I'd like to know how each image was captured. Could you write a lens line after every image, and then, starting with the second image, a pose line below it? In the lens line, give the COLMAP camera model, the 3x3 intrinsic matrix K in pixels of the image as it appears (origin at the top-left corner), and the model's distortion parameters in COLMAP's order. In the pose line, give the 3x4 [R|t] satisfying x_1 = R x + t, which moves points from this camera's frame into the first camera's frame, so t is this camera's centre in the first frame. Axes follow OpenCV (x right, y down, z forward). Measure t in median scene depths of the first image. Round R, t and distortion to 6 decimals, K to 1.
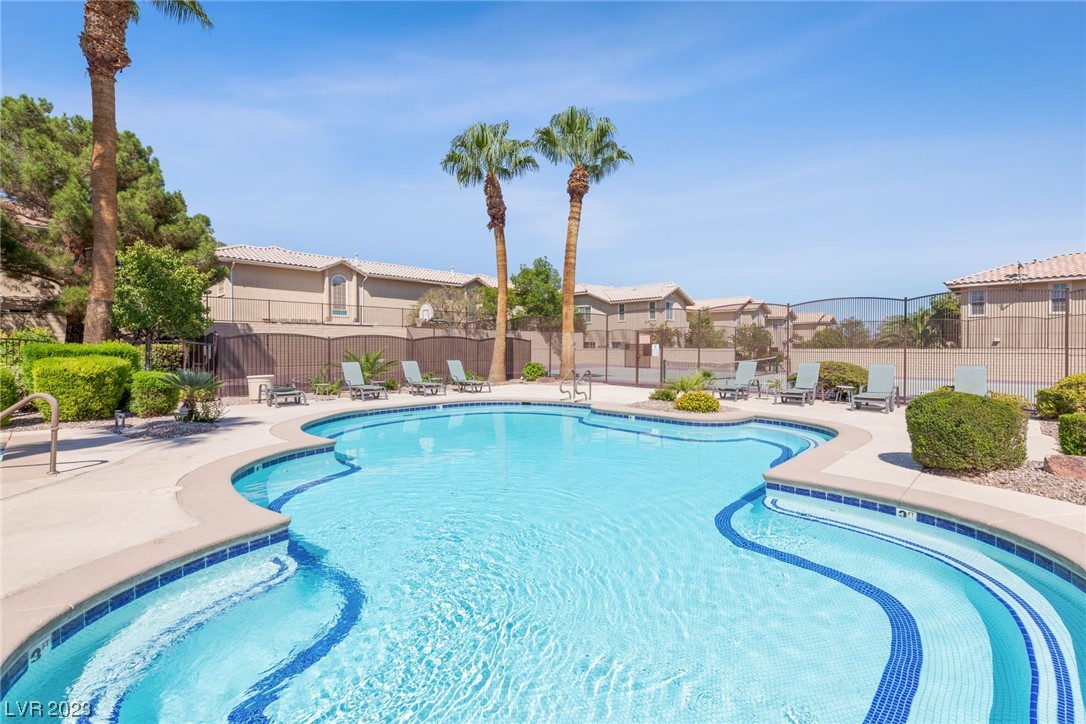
lens RADIAL K [[488.4, 0, 545.5], [0, 488.4, 354.7], [0, 0, 1]] dist [0.013508, -0.000101]
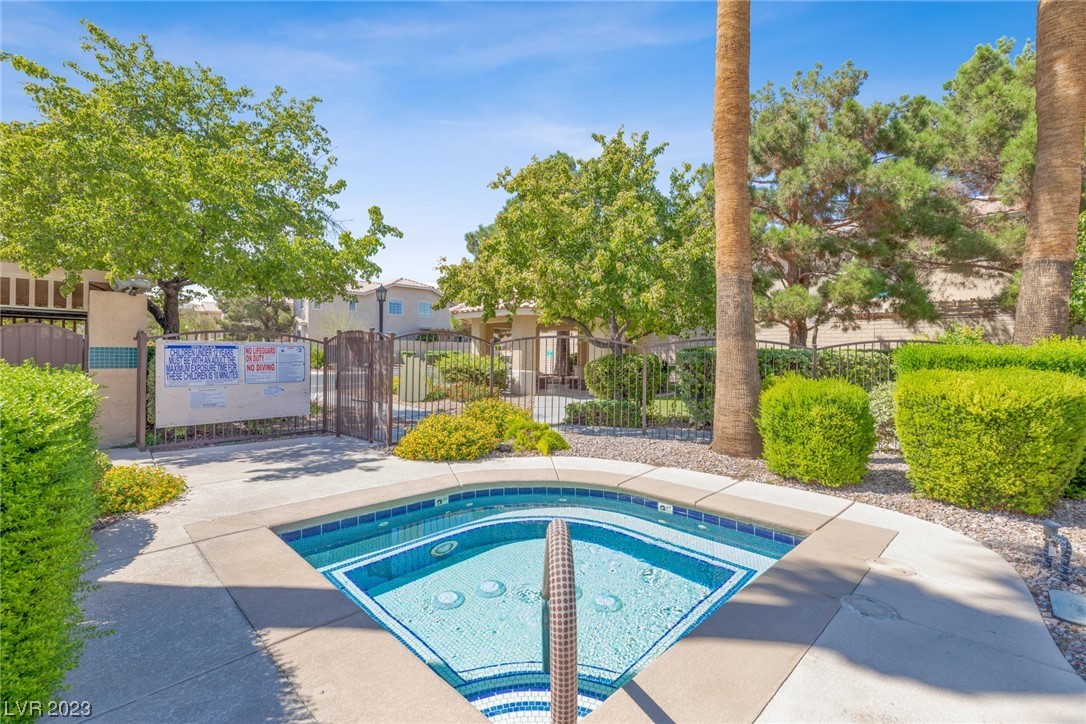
lens RADIAL K [[488.4, 0, 545.5], [0, 488.4, 354.7], [0, 0, 1]] dist [0.013508, -0.000101]
pose [[0.002603, -0.002916, -0.999992, -0.473922], [-0.022697, 0.999738, -0.002974, 0.000421], [0.999739, 0.022705, 0.002537, 0.586815]]
